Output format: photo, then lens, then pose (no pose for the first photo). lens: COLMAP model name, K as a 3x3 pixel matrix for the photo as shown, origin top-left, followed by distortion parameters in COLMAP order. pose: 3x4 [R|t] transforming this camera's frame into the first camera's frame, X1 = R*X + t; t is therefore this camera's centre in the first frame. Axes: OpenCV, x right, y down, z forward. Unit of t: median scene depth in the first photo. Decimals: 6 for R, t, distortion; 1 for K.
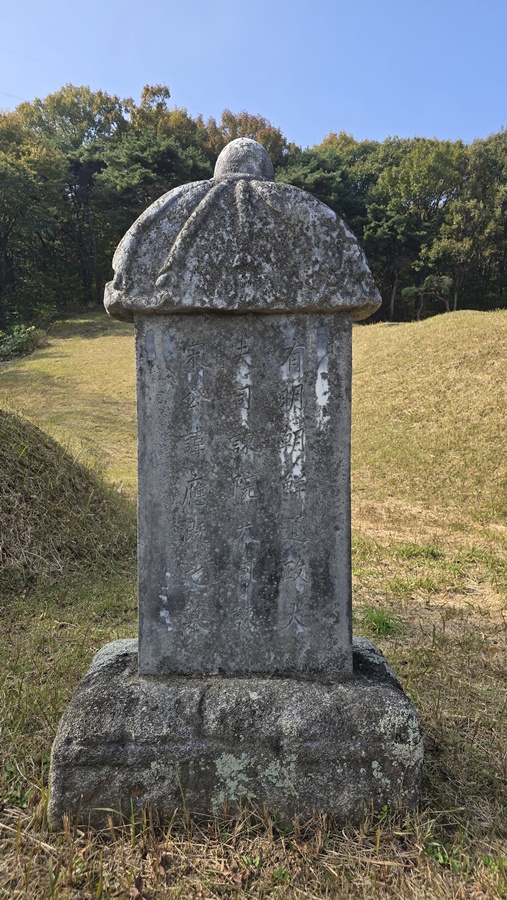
lens RADIAL K [[604.3, 0, 250.5], [0, 604.3, 443.9], [0, 0, 1]] dist [0.039712, -0.011916]
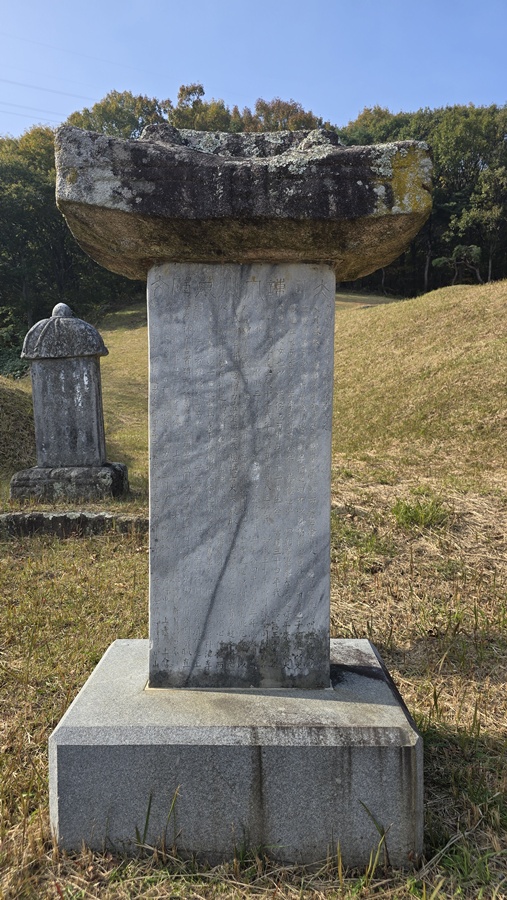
lens RADIAL K [[604.3, 0, 249.3], [0, 604.3, 442.7], [0, 0, 1]] dist [0.039712, -0.011916]
pose [[0.992862, -0.034425, -0.114189, 0.047874], [0.038684, 0.998628, 0.035296, 0.005991], [0.112817, -0.039461, 0.992832, -0.076752]]
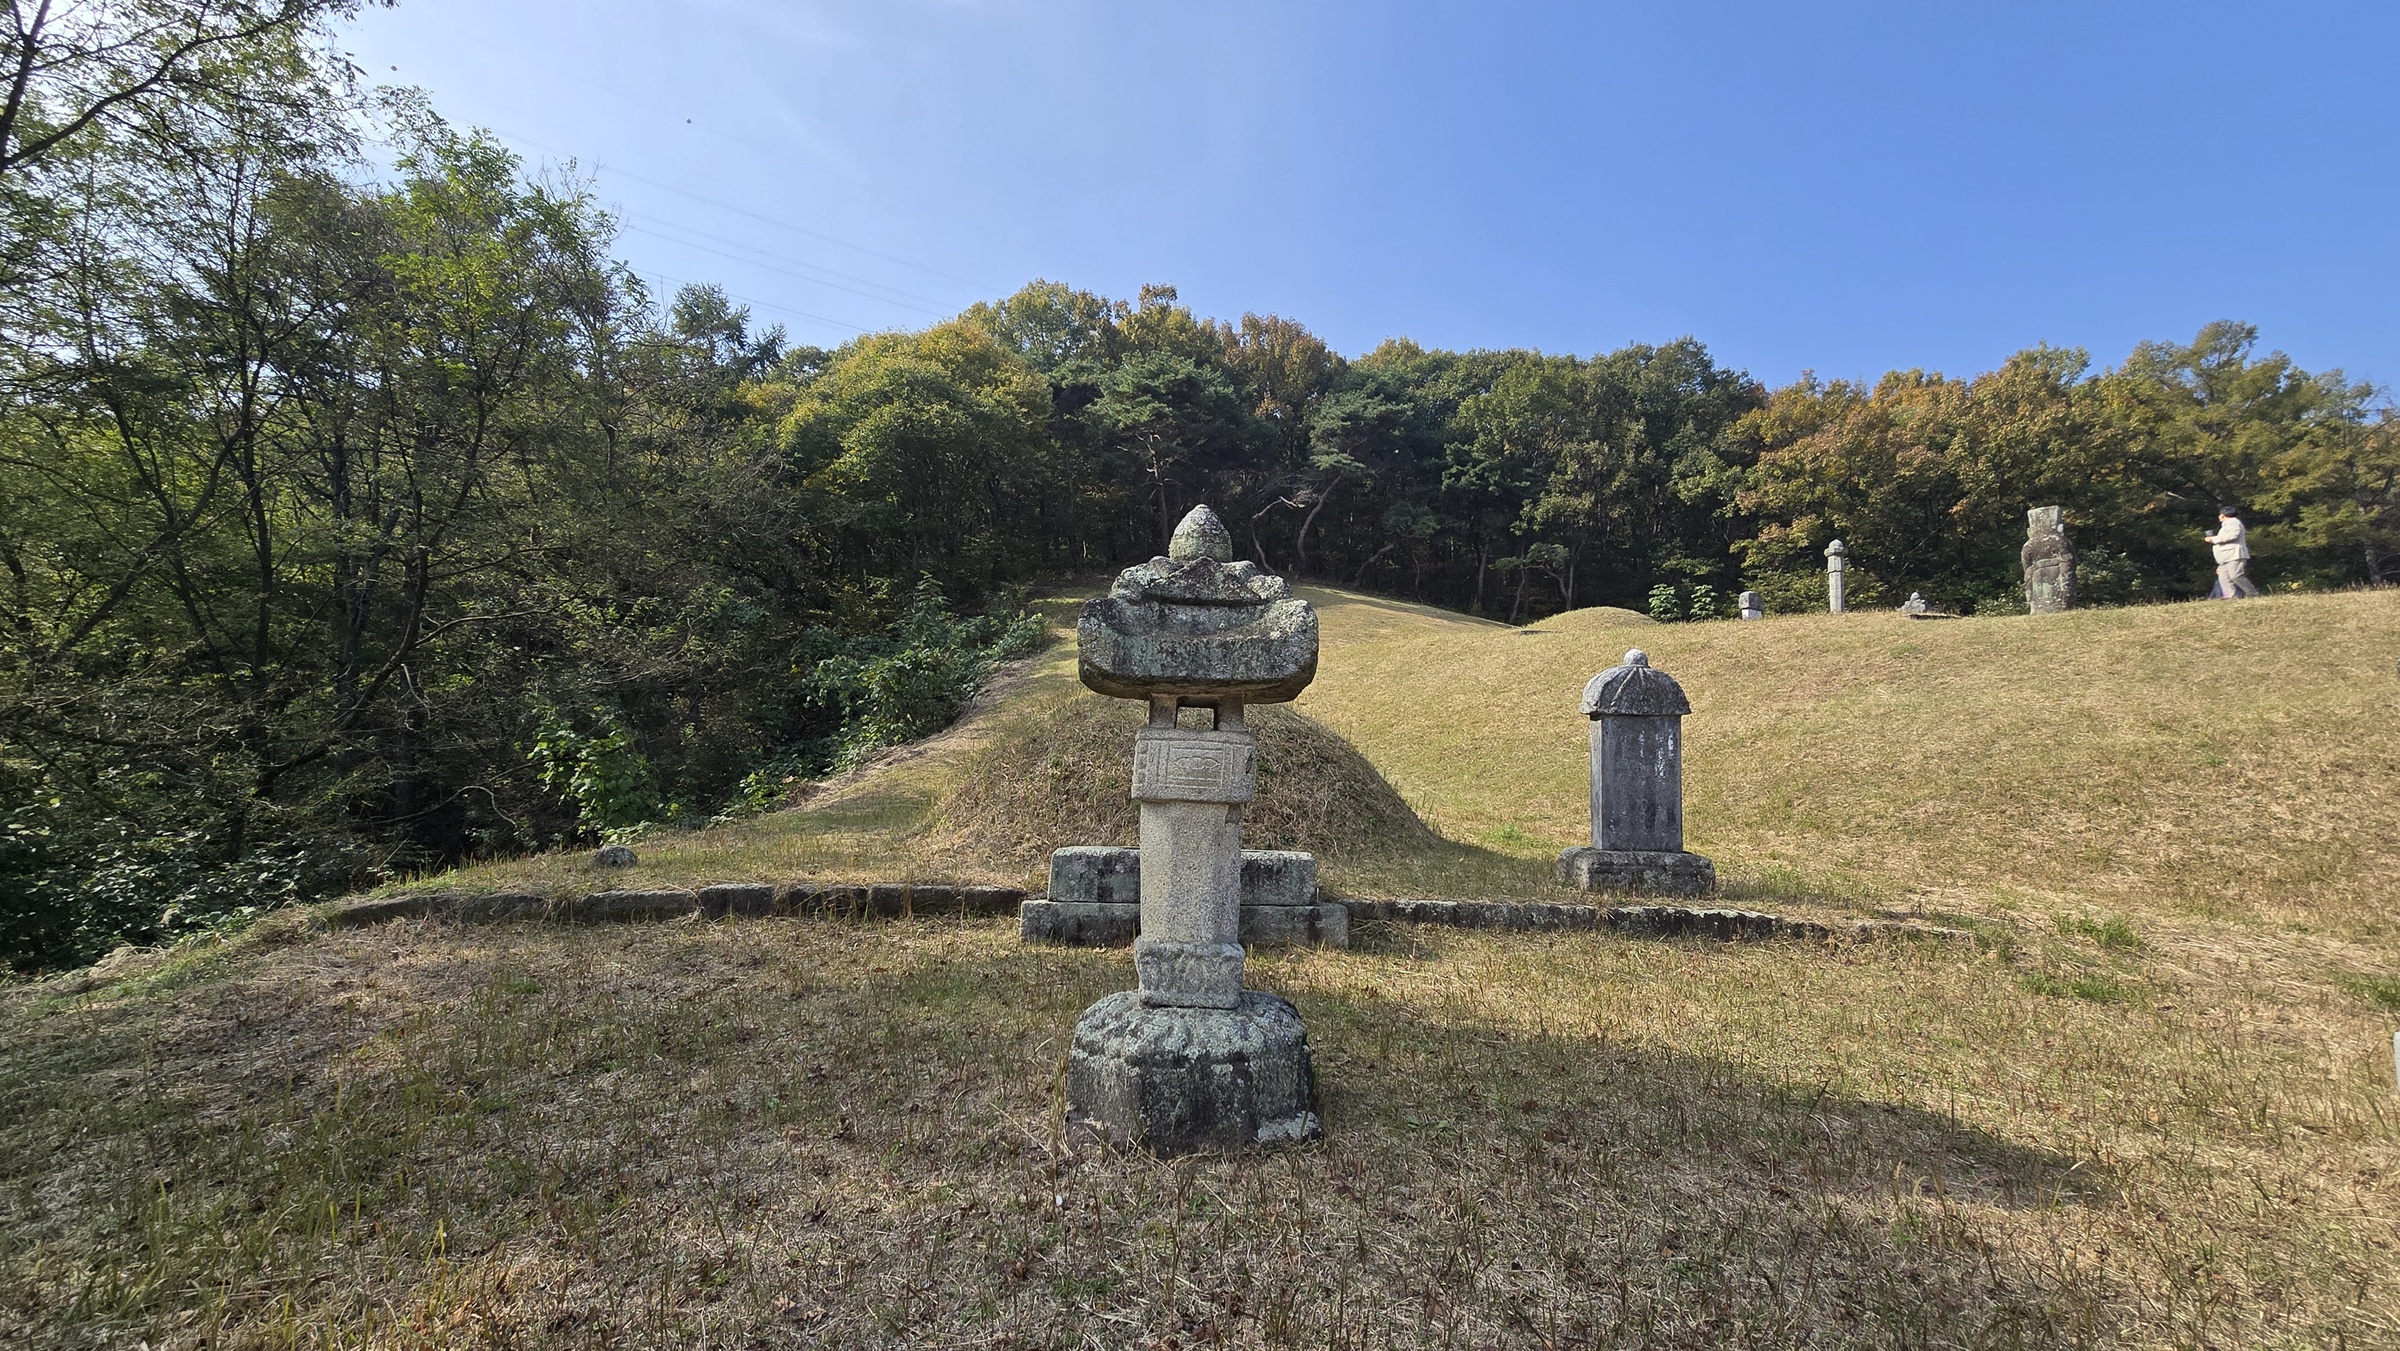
lens RADIAL K [[964.8, 0, 1204.0], [0, 964.8, 679.7], [0, 0, 1]] dist [0.018031, 0.000041]
pose [[0.999512, 0.022961, -0.021185, -0.065461], [-0.024939, 0.994836, -0.098385, 0.003564], [0.018816, 0.098865, 0.994923, -0.117416]]
